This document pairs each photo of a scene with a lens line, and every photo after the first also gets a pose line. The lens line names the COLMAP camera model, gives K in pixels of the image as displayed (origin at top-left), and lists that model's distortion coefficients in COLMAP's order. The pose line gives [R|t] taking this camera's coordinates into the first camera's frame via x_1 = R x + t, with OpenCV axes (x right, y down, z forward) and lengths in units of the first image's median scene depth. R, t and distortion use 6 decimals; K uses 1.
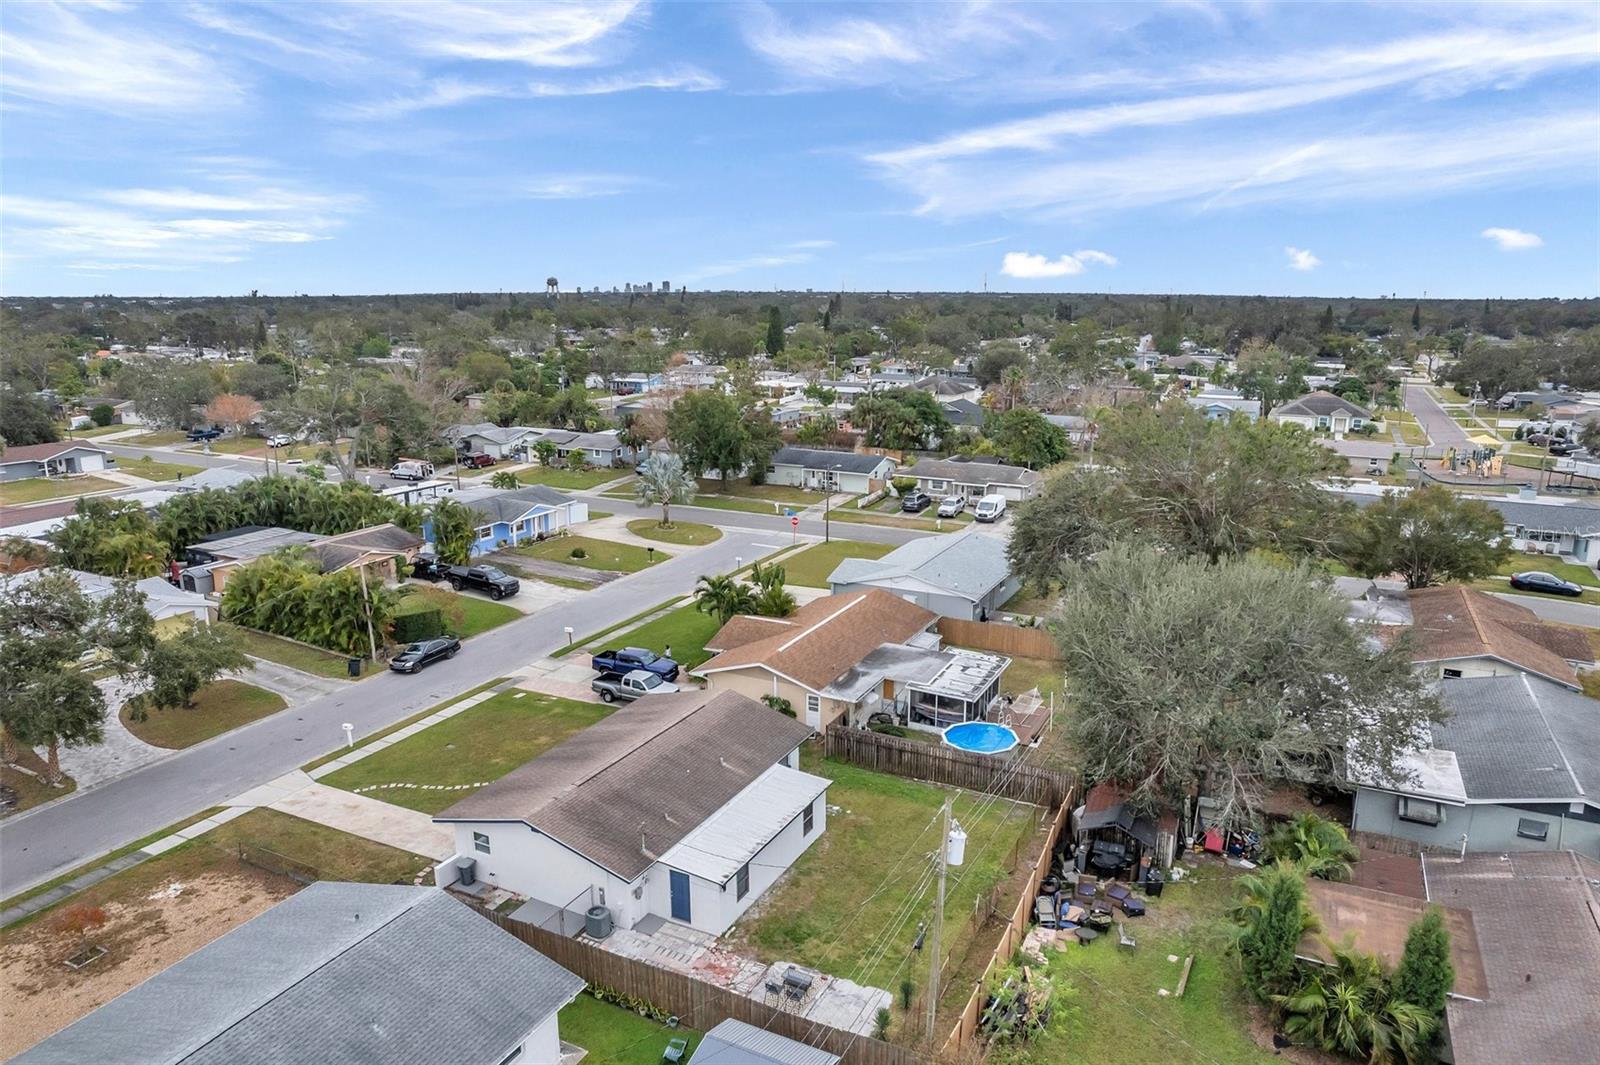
lens RADIAL K [[1040.6, 0, 803.3], [0, 1040.6, 527.7], [0, 0, 1]] dist [-0.079414, 0.073626]
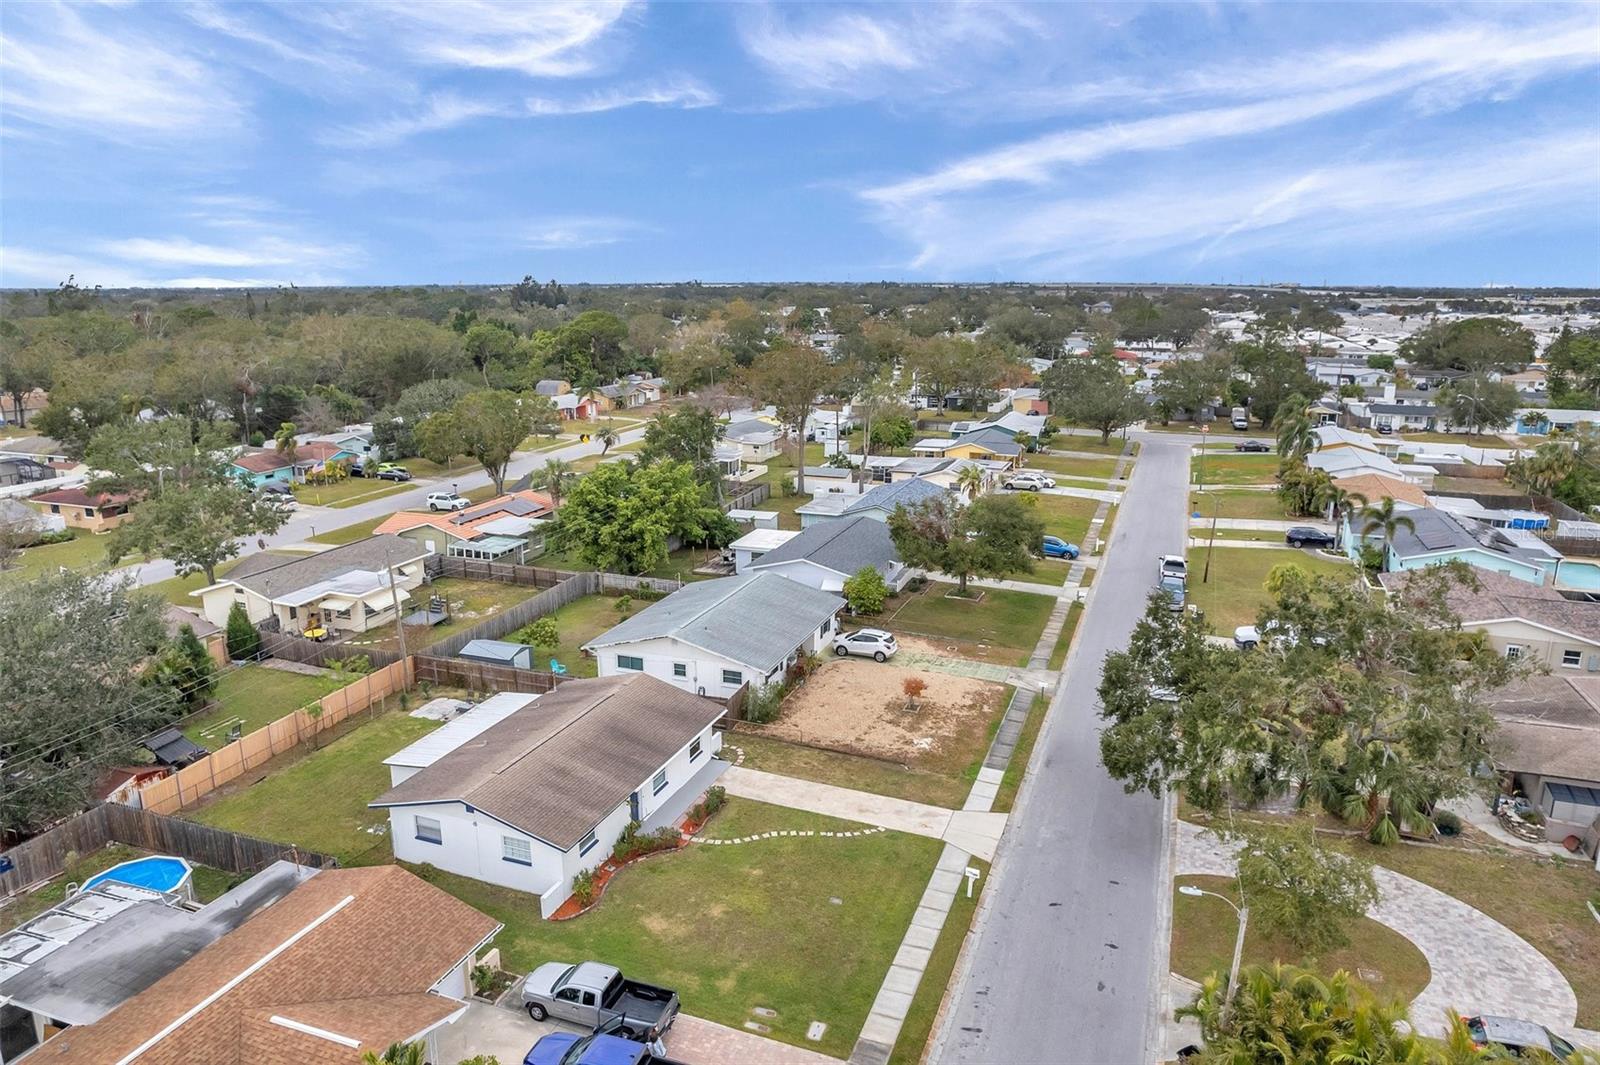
lens RADIAL K [[1047.2, 0, 810.2], [0, 1047.2, 530.5], [0, 0, 1]] dist [-0.078924, 0.065762]
pose [[-0.992785, 0.027095, -0.116805, -0.222040], [-0.027560, 0.896492, 0.442203, -0.342268], [0.116696, 0.442232, -0.889277, 1.436321]]
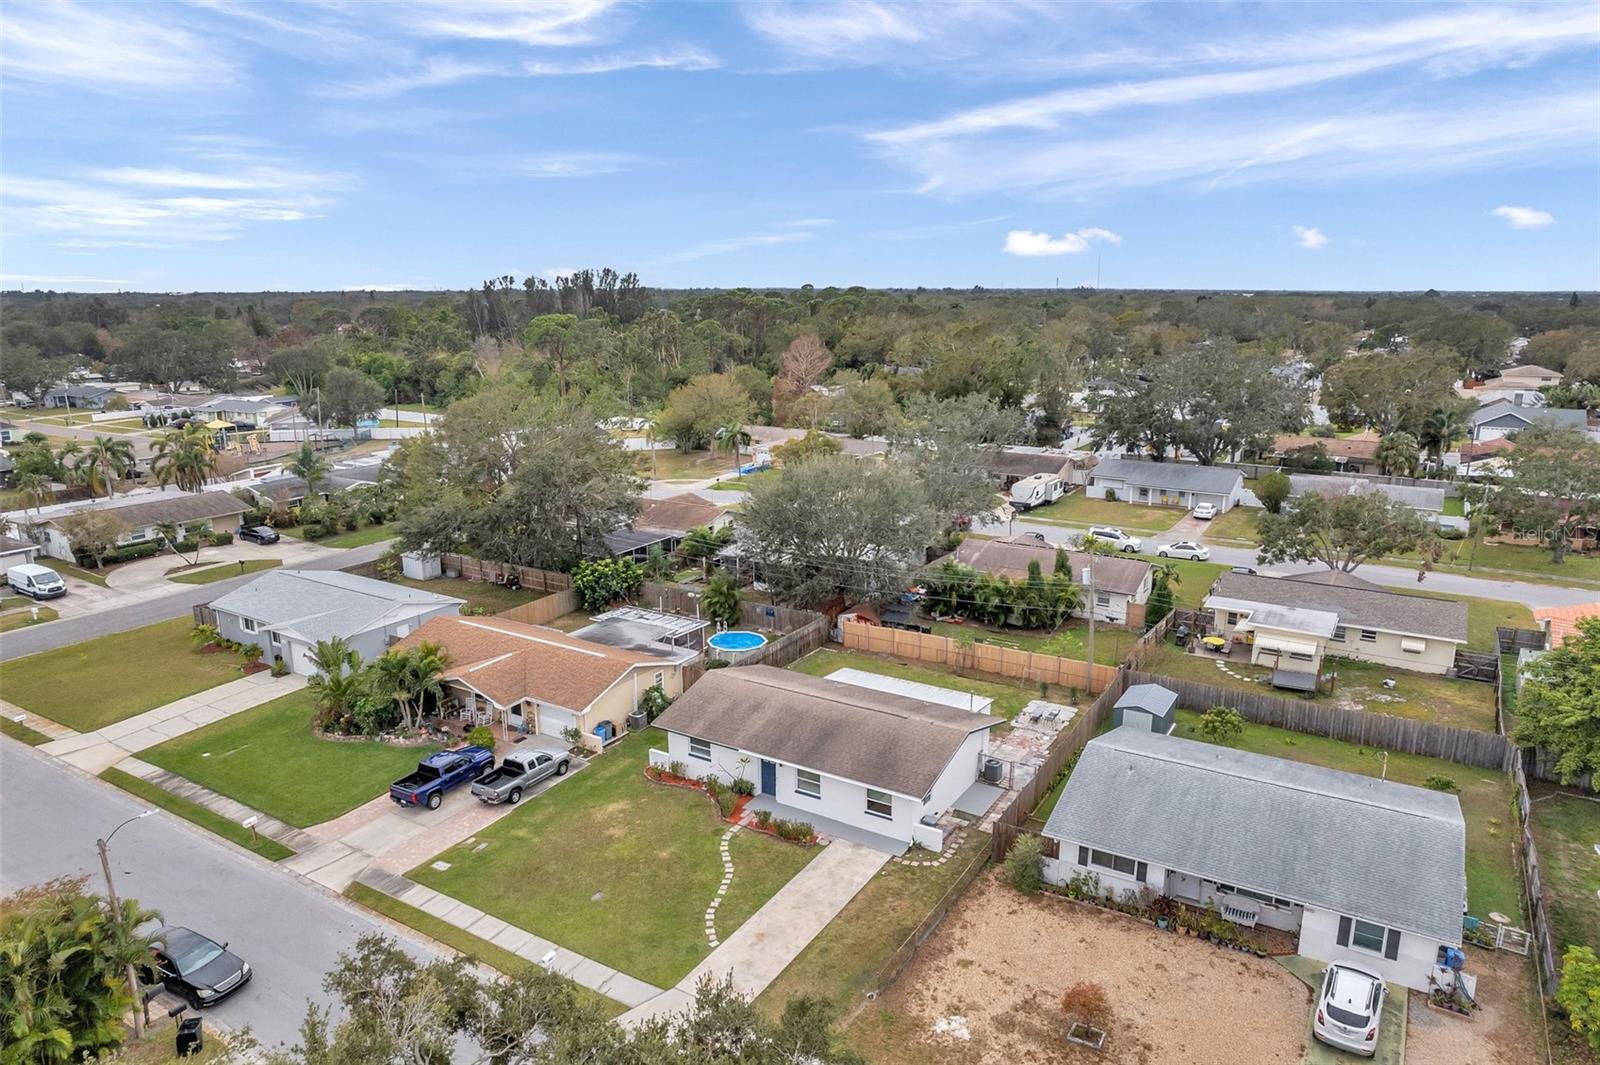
lens RADIAL K [[1047.6, 0, 809.7], [0, 1047.6, 528.2], [0, 0, 1]] dist [-0.080606, 0.076006]
pose [[0.074296, -0.226122, 0.971261, -0.938477], [0.221470, 0.953373, 0.205016, -0.159137], [-0.972333, 0.199873, 0.120911, 0.642806]]
